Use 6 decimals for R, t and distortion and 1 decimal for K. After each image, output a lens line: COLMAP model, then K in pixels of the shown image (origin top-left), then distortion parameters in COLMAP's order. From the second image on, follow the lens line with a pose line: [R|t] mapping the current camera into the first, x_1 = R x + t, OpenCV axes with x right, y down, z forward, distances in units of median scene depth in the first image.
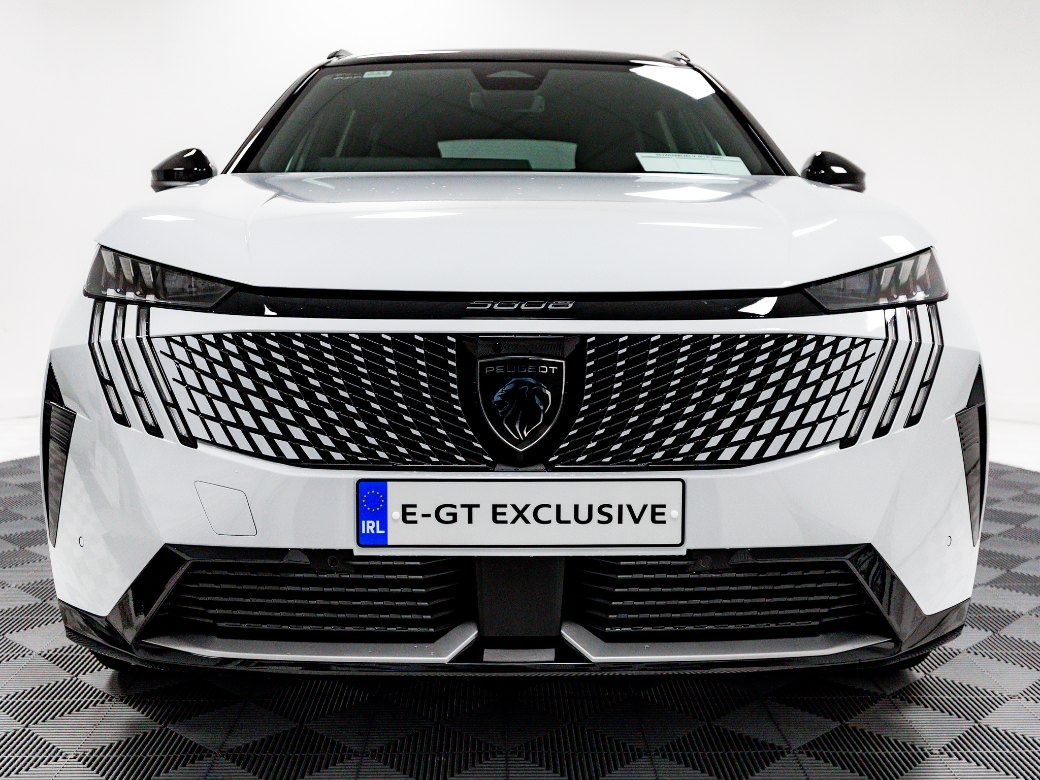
lens RADIAL K [[1206.9, 0, 520.0], [0, 1206.9, 390.0], [0, 0, 1]] dist [0.011276, 0.006011]
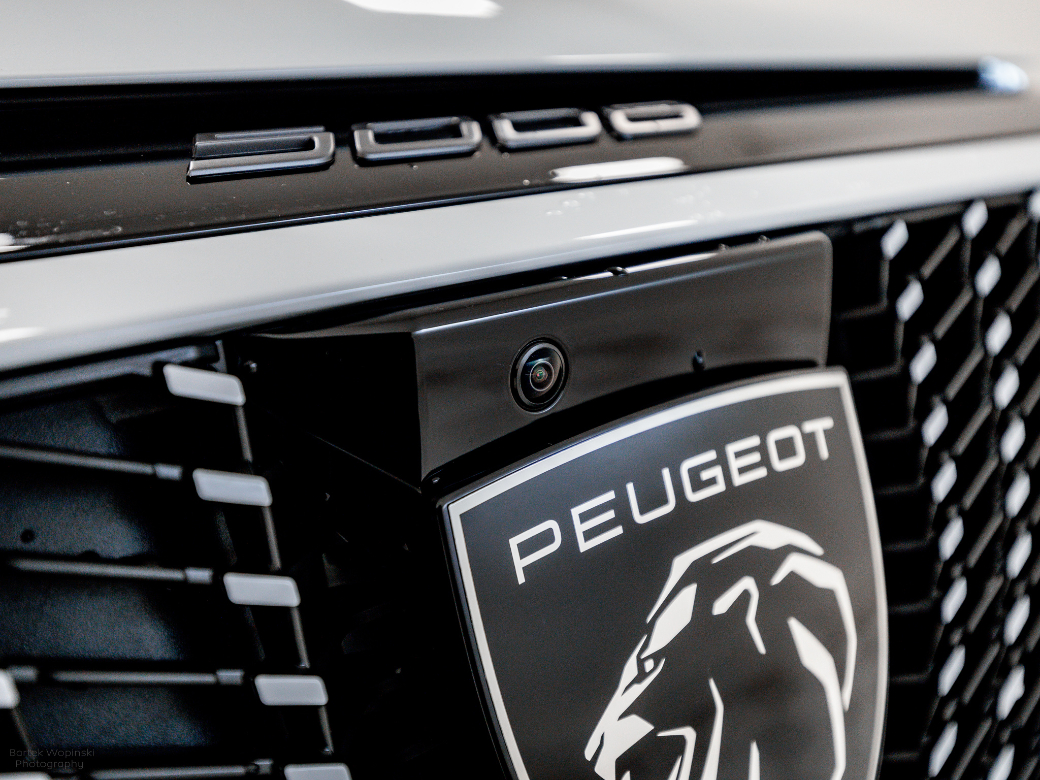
lens RADIAL K [[1126.8, 0, 520.0], [0, 1126.8, 390.0], [0, 0, 1]] dist [0.004101, -0.001034]
pose [[0.775492, -0.207971, 0.596122, -0.095554], [0.291529, 0.955459, -0.045914, -0.027746], [-0.560021, 0.209393, 0.801580, 0.884243]]
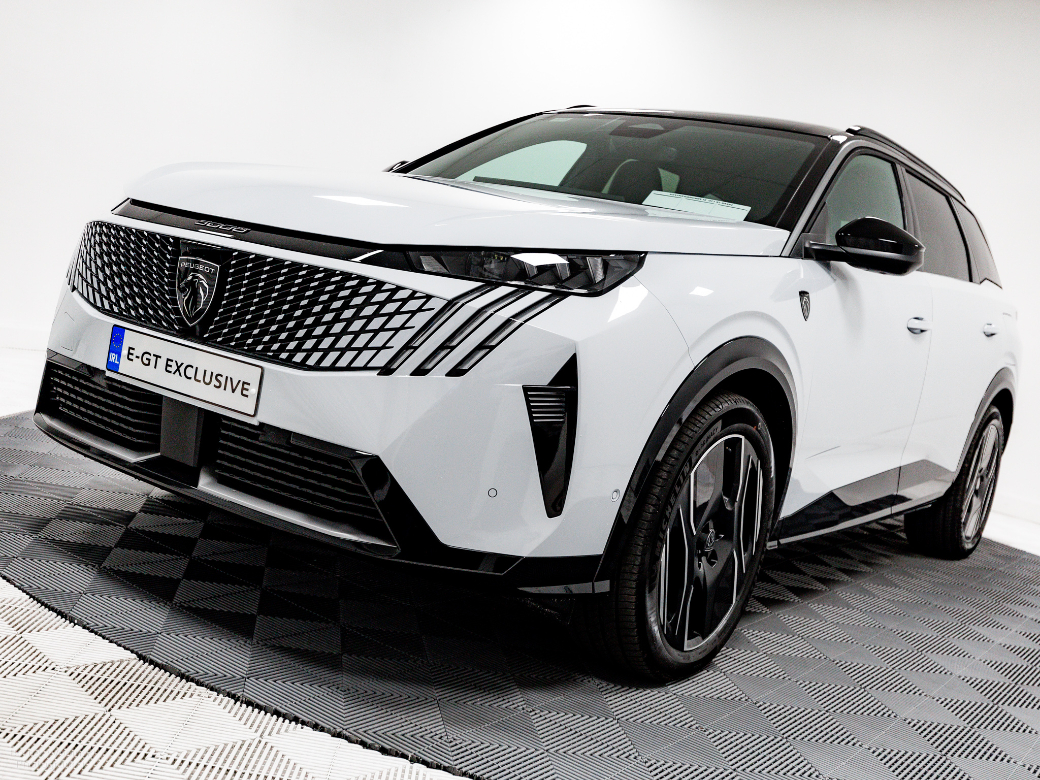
lens RADIAL K [[1126.8, 0, 520.0], [0, 1126.8, 390.0], [0, 0, 1]] dist [0.004101, -0.001034]
pose [[0.796057, 0.202773, -0.570242, 1.067003], [-0.246723, 0.969086, 0.000173, 0.028262], [0.552649, 0.140554, 0.821477, 0.143308]]
